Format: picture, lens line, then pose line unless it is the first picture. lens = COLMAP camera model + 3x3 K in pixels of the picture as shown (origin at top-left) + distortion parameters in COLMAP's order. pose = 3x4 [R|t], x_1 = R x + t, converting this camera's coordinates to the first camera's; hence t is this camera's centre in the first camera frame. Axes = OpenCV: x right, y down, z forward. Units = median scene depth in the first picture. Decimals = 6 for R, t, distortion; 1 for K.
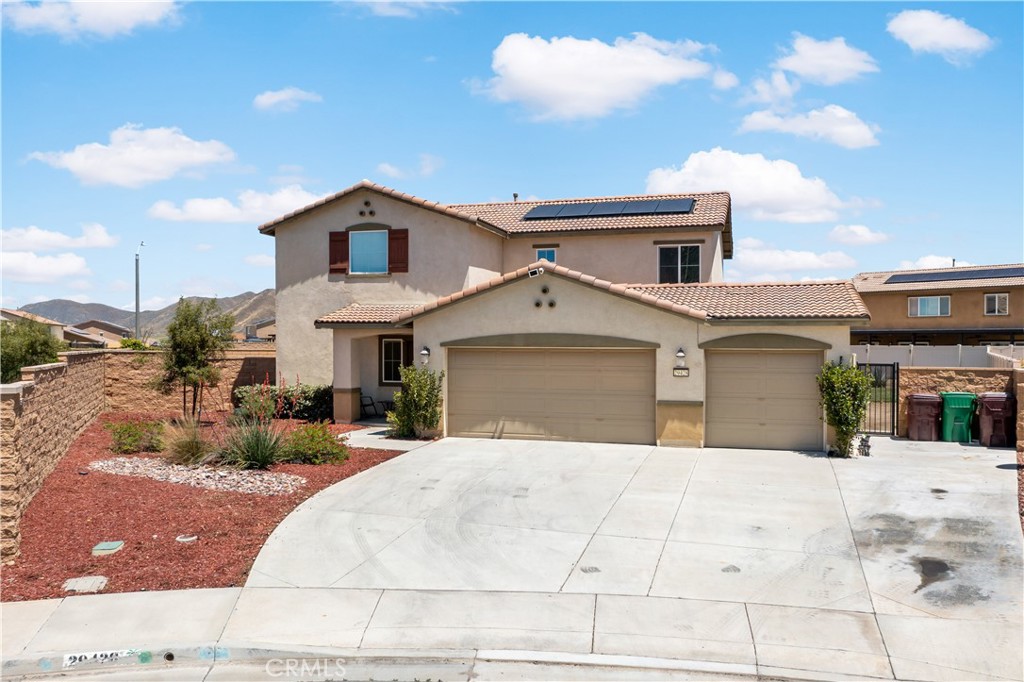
lens RADIAL K [[811.7, 0, 520.1], [0, 811.7, 369.6], [0, 0, 1]] dist [-0.007577, 0.000573]
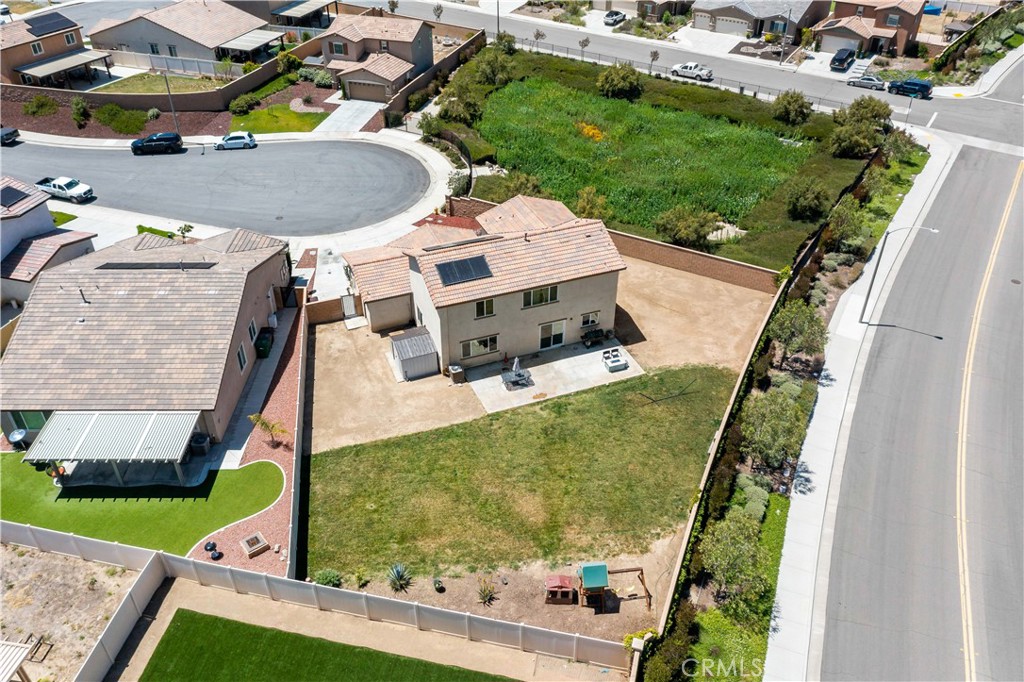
lens RADIAL K [[801.2, 0, 512.0], [0, 801.2, 341.0], [0, 0, 1]] dist [-0.014778, 0.002972]
pose [[-0.781724, 0.357438, -0.511024, 1.568391], [-0.019528, 0.805010, 0.592940, -1.653725], [0.623319, 0.473494, -0.622316, 3.372902]]
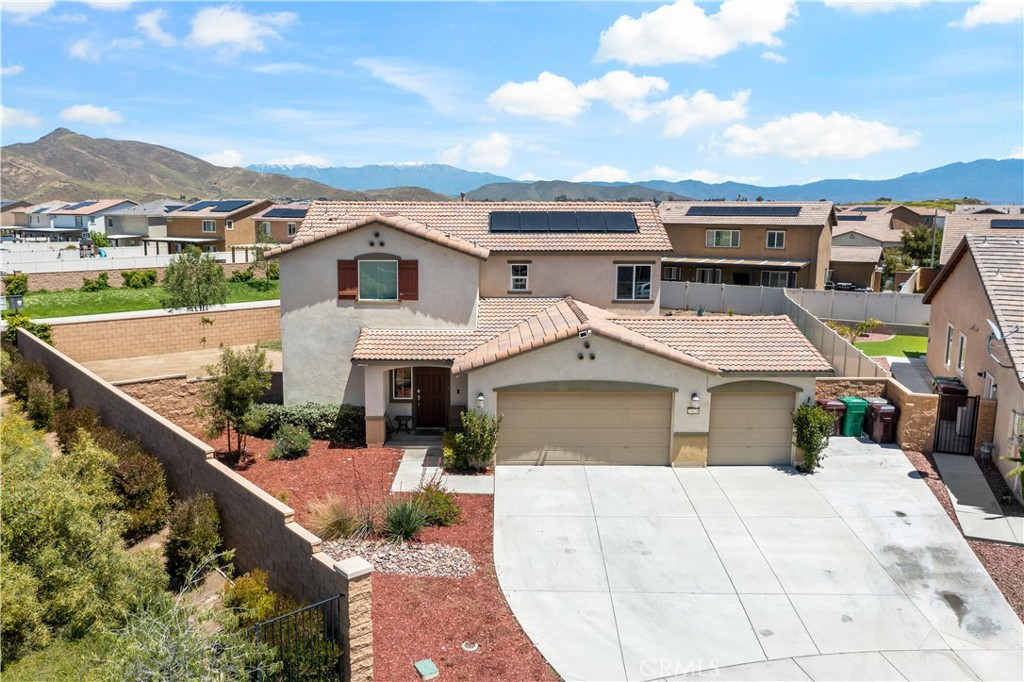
lens RADIAL K [[801.2, 0, 512.0], [0, 801.2, 341.0], [0, 0, 1]] dist [-0.014778, 0.002972]
pose [[0.952700, -0.047695, 0.300146, -0.412420], [0.005133, 0.989993, 0.141022, -0.262499], [-0.303869, -0.132811, 0.943411, -0.089000]]
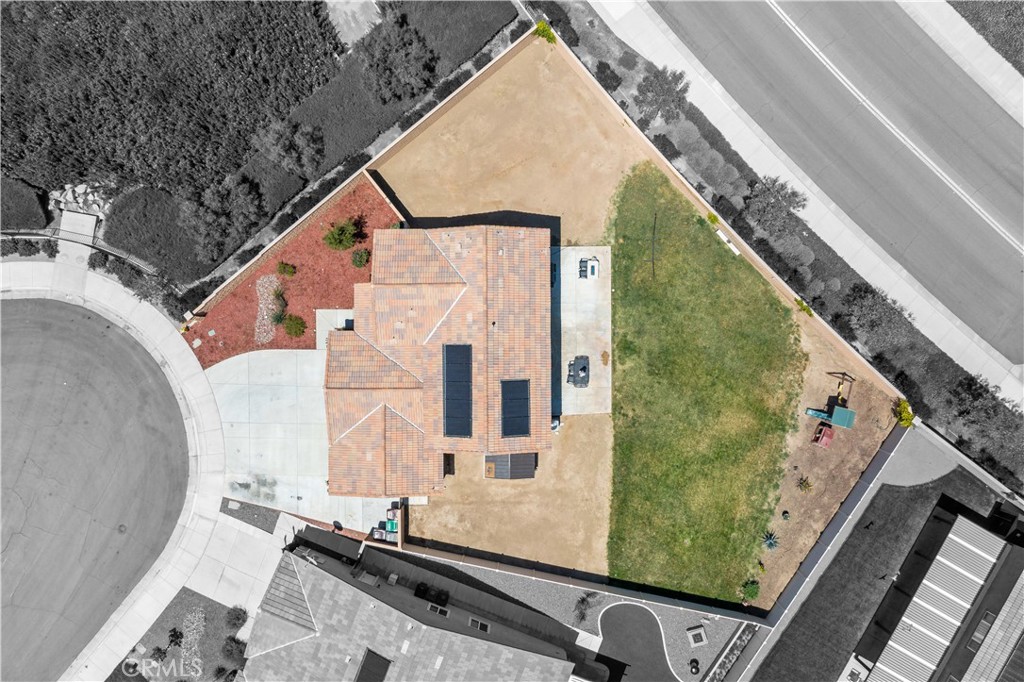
lens RADIAL K [[823.7, 0, 521.1], [0, 823.7, 325.5], [0, 0, 1]] dist [-0.010159, -0.005726]
pose [[0.291909, 0.956337, -0.014430, 0.049521], [-0.011687, 0.018653, 0.999758, -2.794640], [0.956375, -0.291670, 0.016622, 1.567700]]
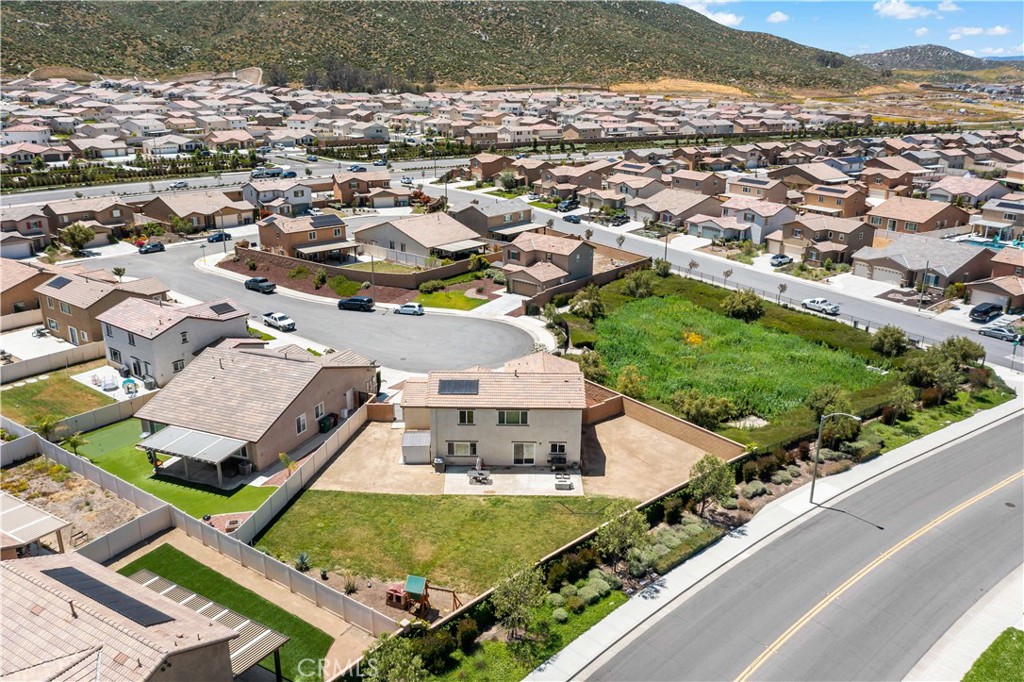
lens RADIAL K [[801.2, 0, 512.0], [0, 801.2, 341.0], [0, 0, 1]] dist [-0.014778, 0.002972]
pose [[-0.960698, 0.080449, -0.265683, 0.947836], [-0.014893, 0.940770, 0.338719, -1.652058], [0.277196, 0.329364, -0.902597, 4.687527]]
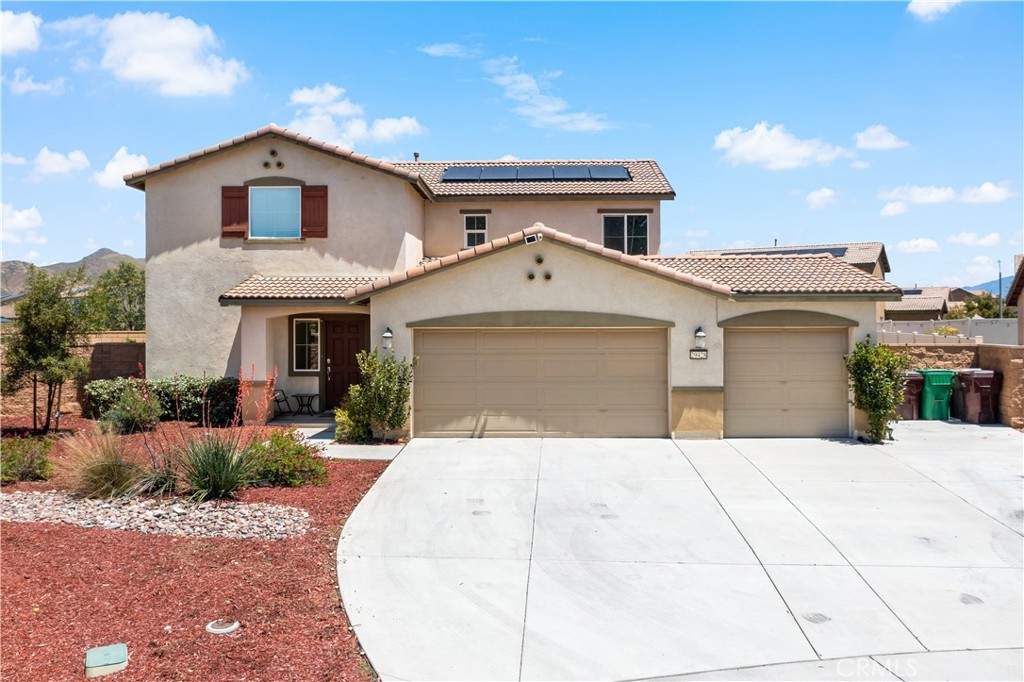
lens RADIAL K [[823.7, 0, 521.1], [0, 823.7, 325.5], [0, 0, 1]] dist [-0.010159, -0.005726]
pose [[0.963500, -0.008591, 0.267570, -0.207589], [0.015827, 0.999565, -0.024898, -0.007916], [-0.267239, 0.028224, 0.963217, 0.171002]]
